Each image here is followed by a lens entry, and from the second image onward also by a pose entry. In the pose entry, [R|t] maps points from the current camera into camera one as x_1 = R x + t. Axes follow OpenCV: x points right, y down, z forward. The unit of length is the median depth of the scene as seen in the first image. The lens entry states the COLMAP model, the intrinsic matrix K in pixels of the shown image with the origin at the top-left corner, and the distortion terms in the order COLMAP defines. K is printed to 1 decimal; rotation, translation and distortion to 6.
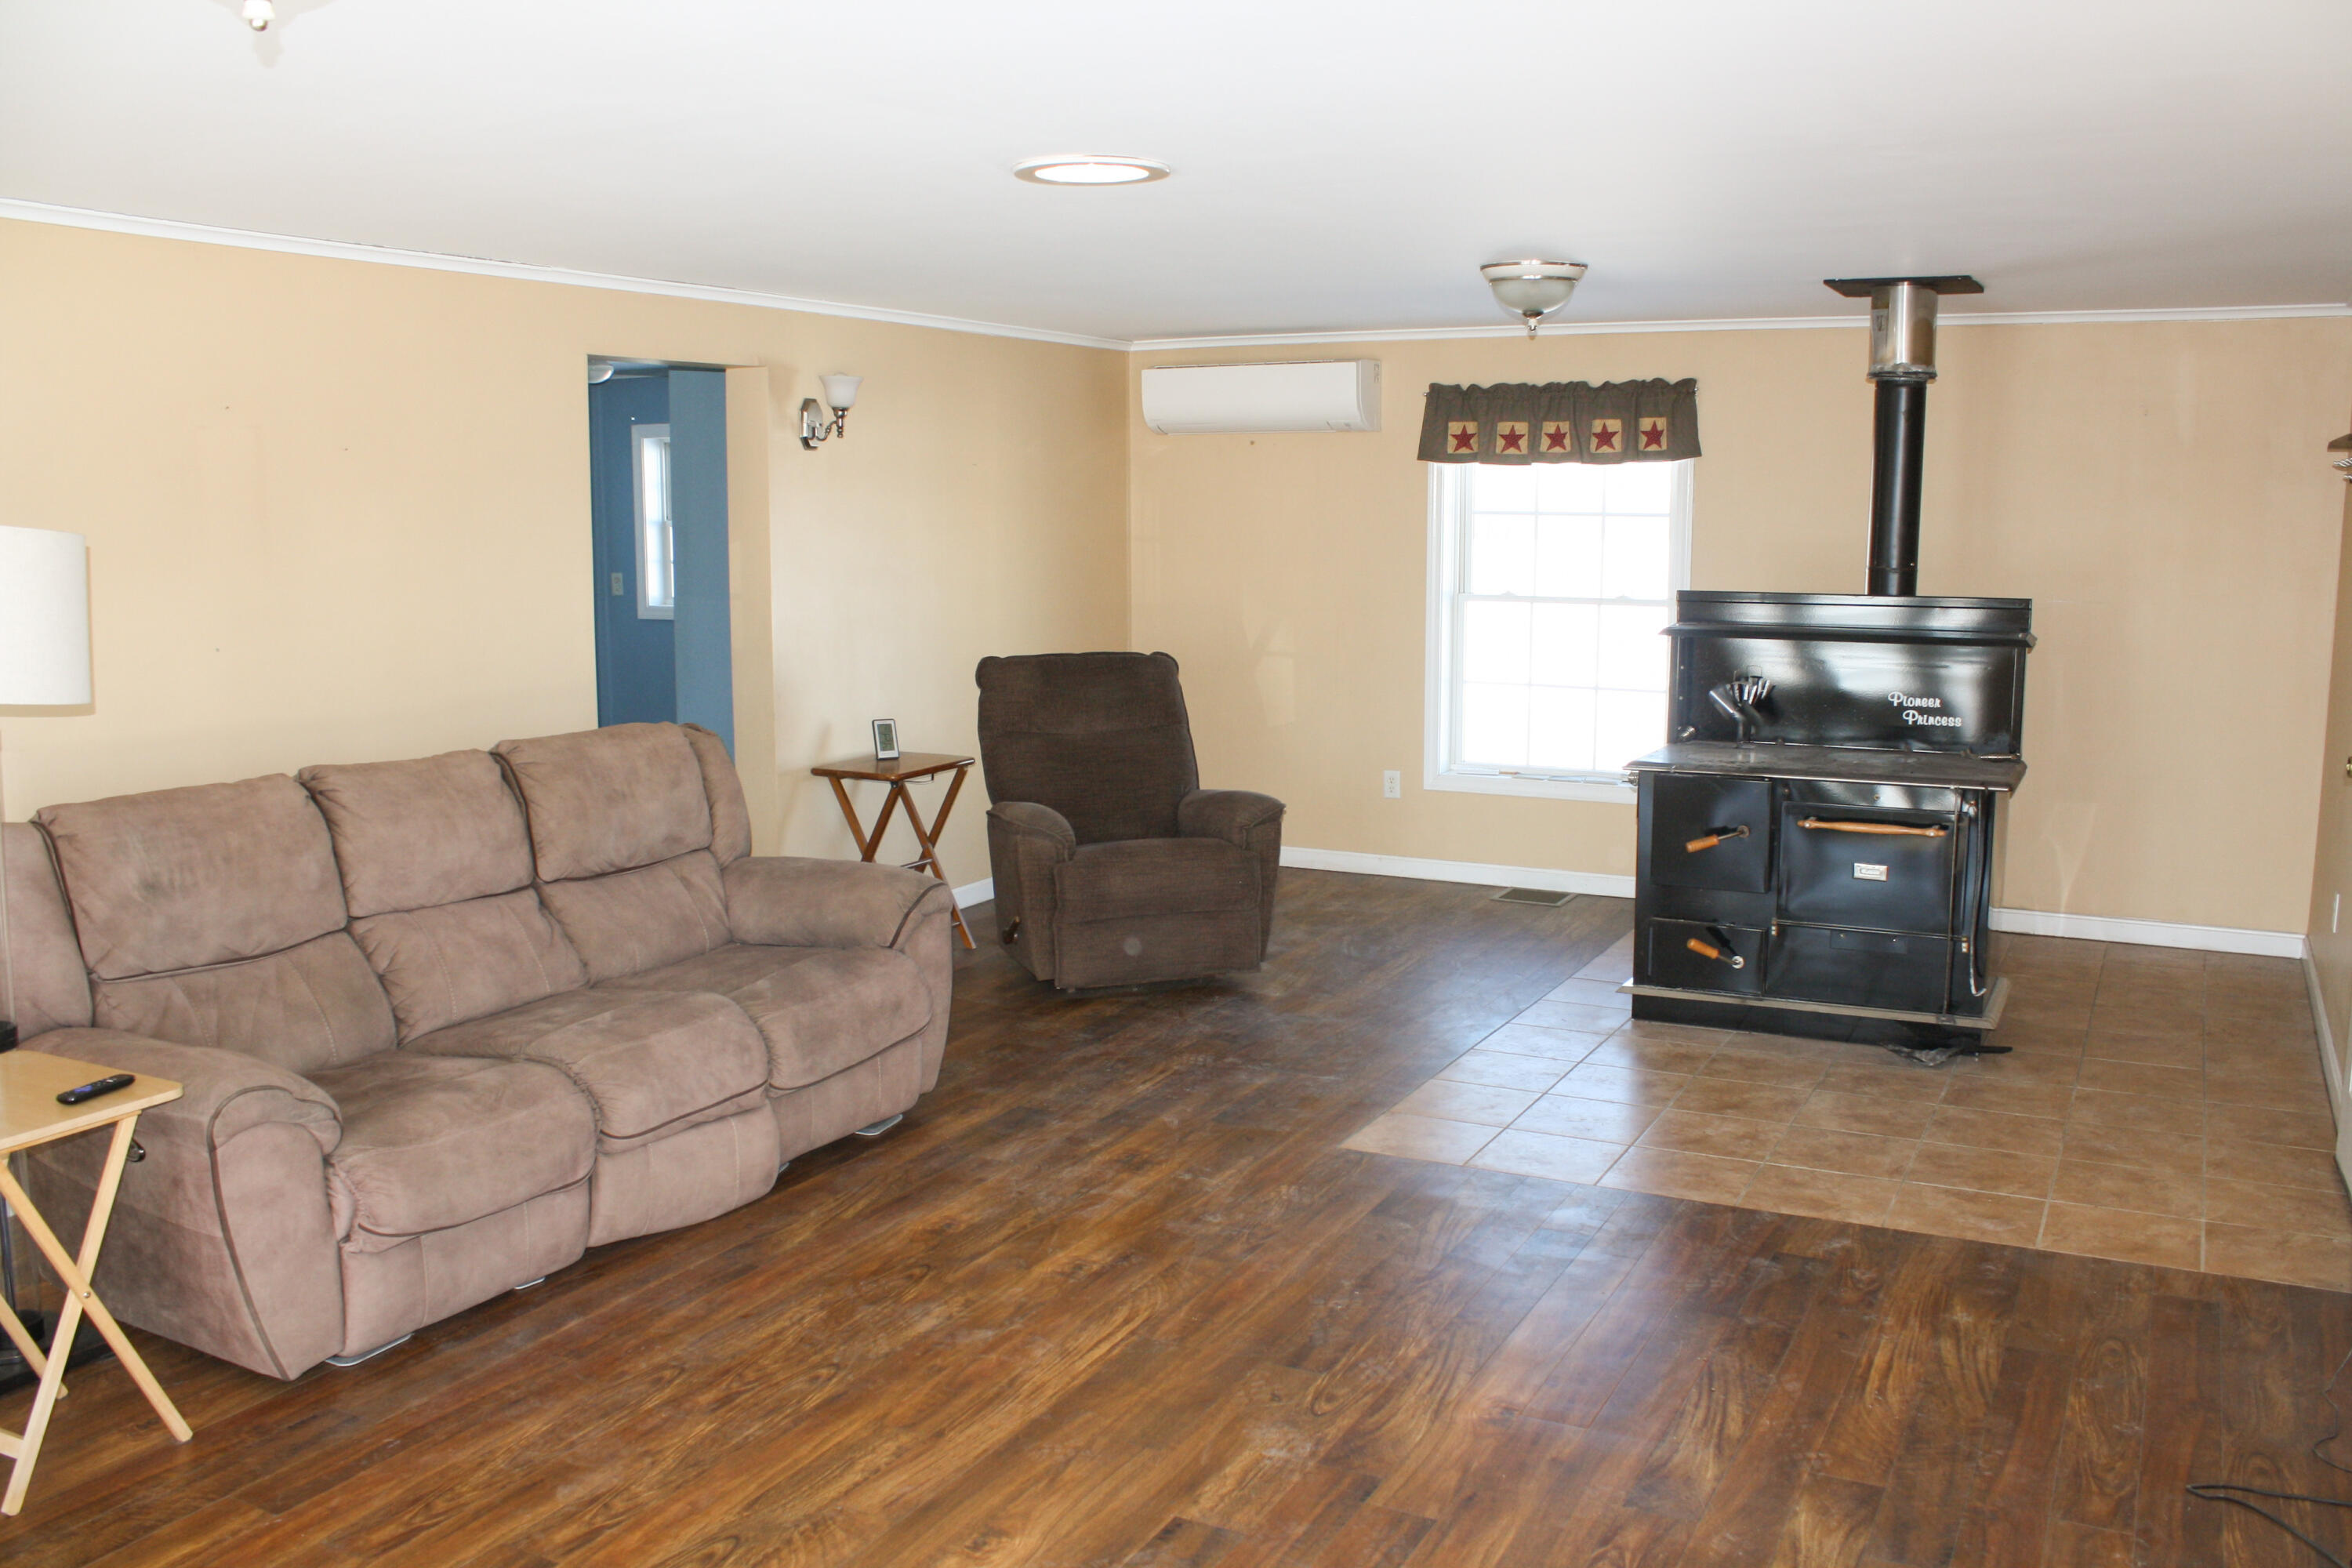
lens RADIAL K [[1973.7, 0, 1175.4], [0, 1973.7, 782.0], [0, 0, 1]] dist [-0.139421, 0.107515]
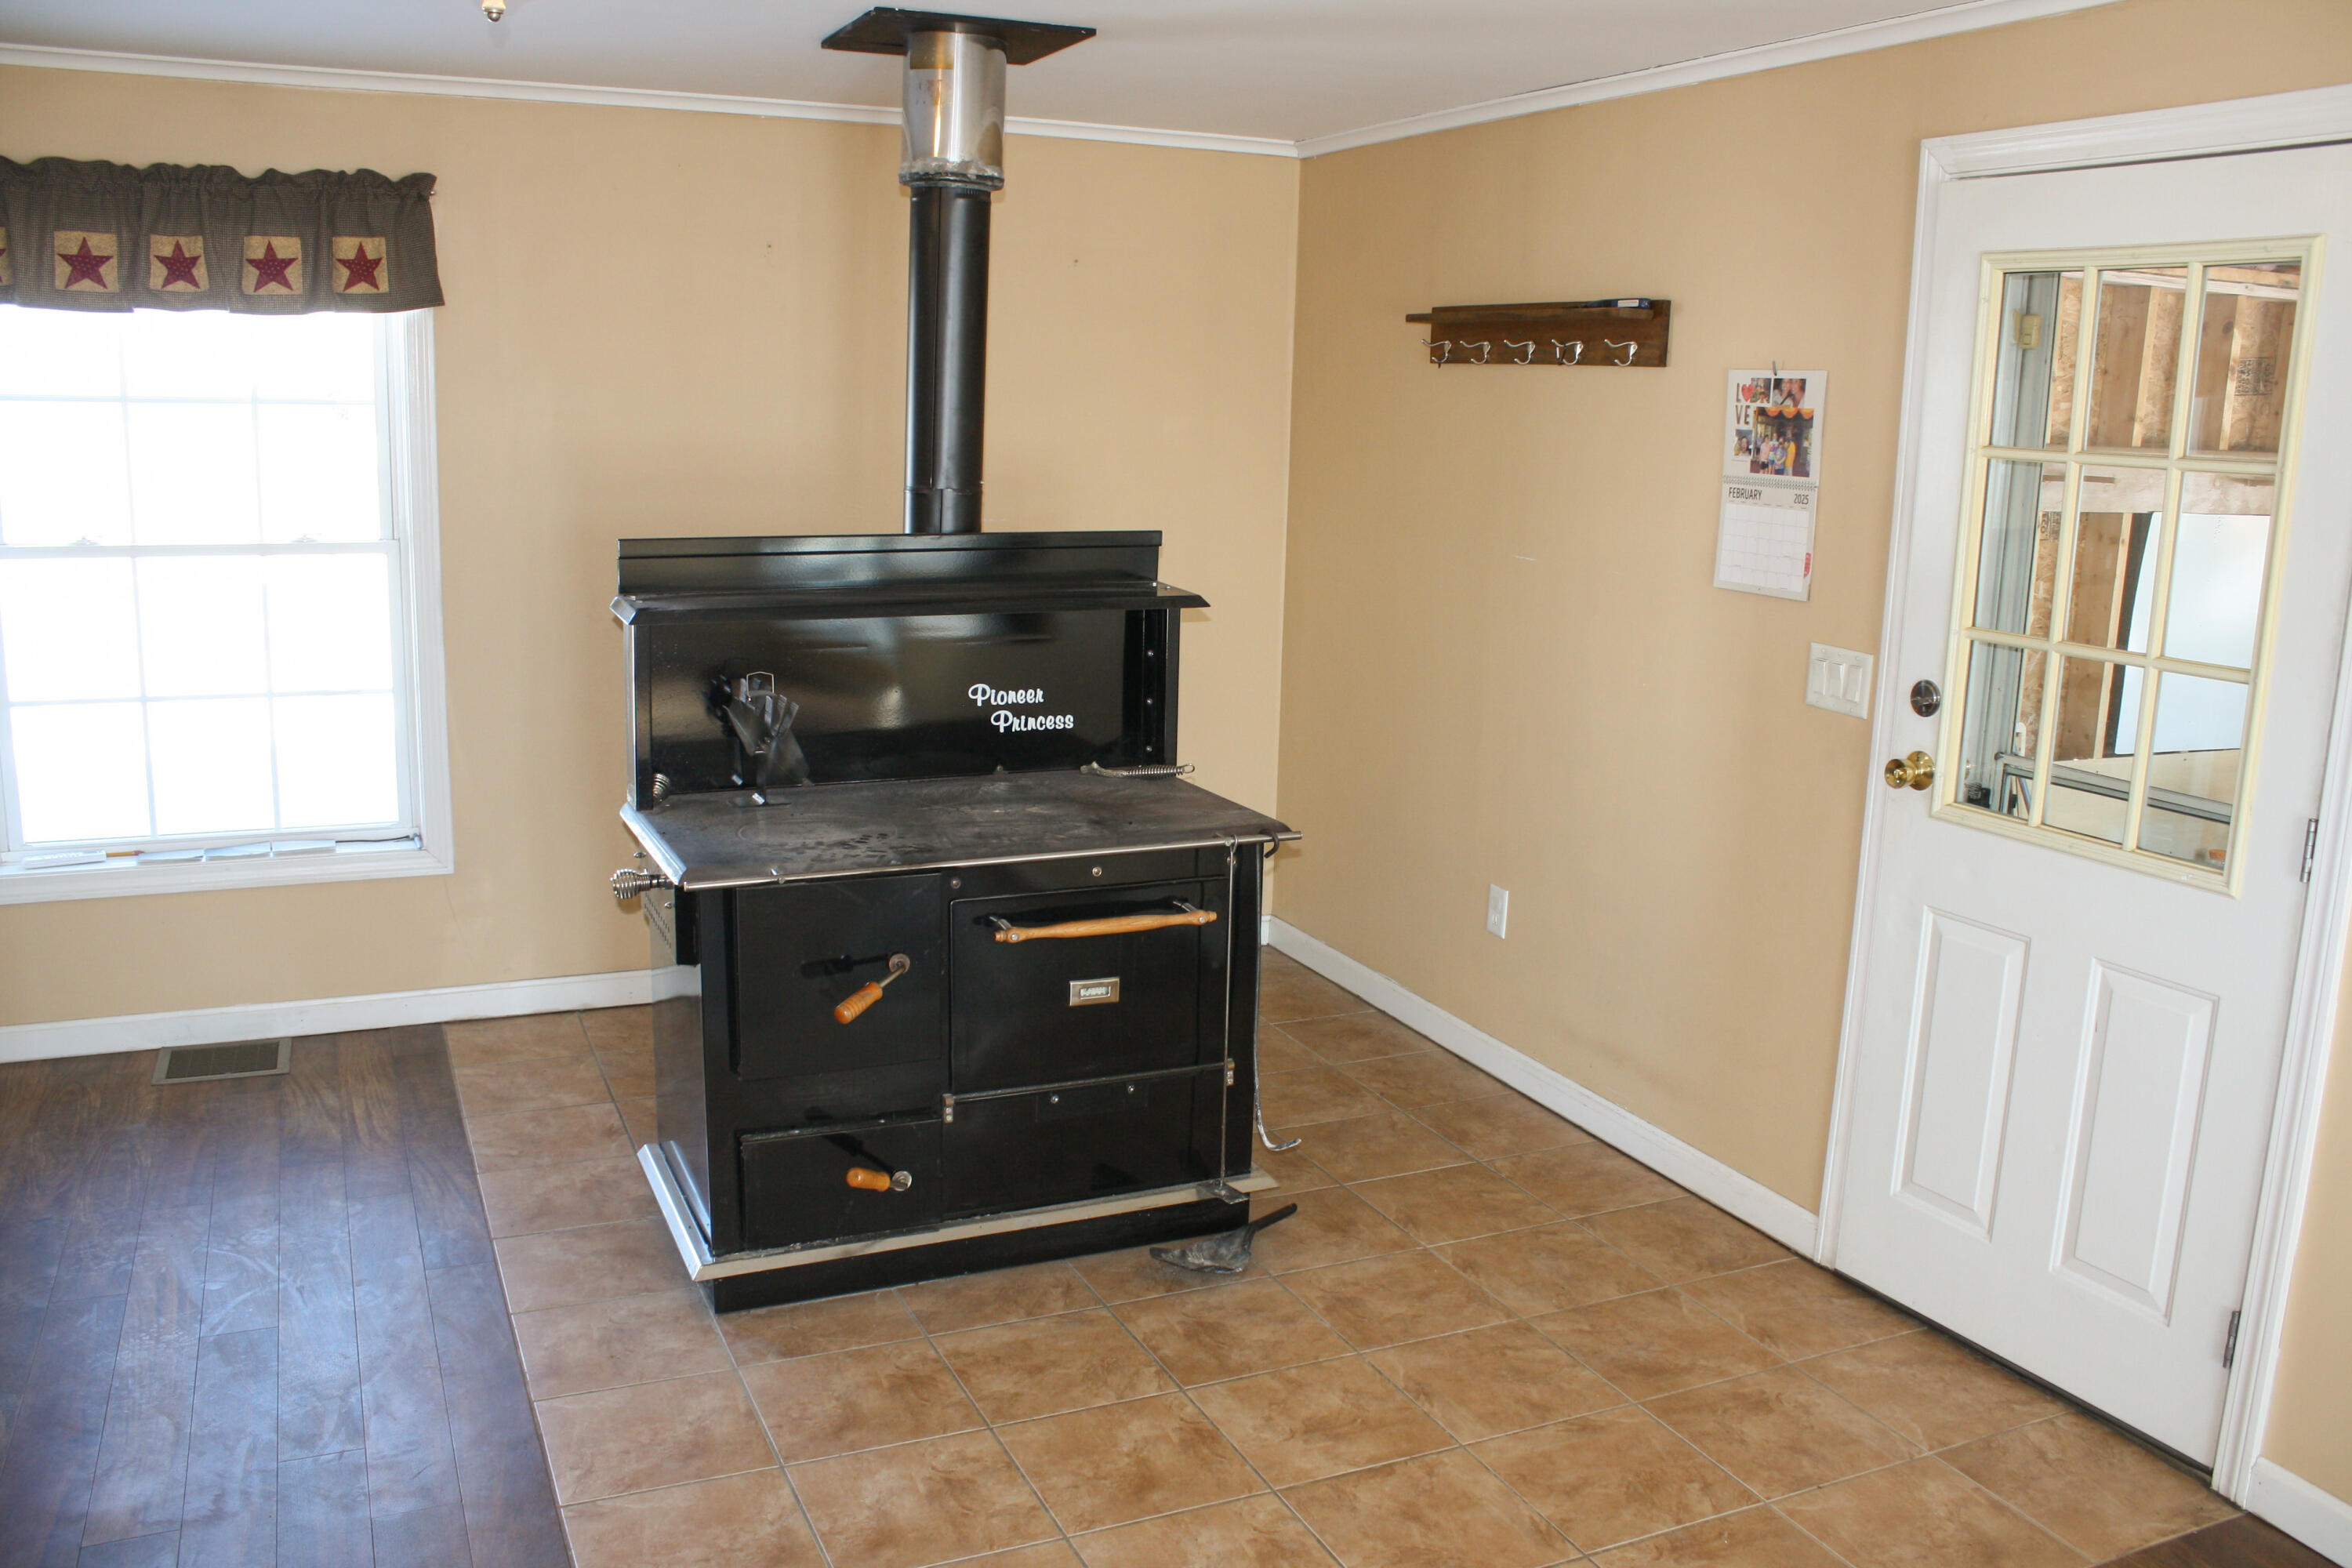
lens RADIAL K [[1973.7, 0, 1185.7], [0, 1973.7, 793.0], [0, 0, 1]] dist [-0.139421, 0.107515]
pose [[0.610408, -0.140709, 0.779489, -0.079988], [0.085108, 0.990049, 0.112071, -0.063920], [-0.787501, -0.002068, 0.616310, 0.447354]]
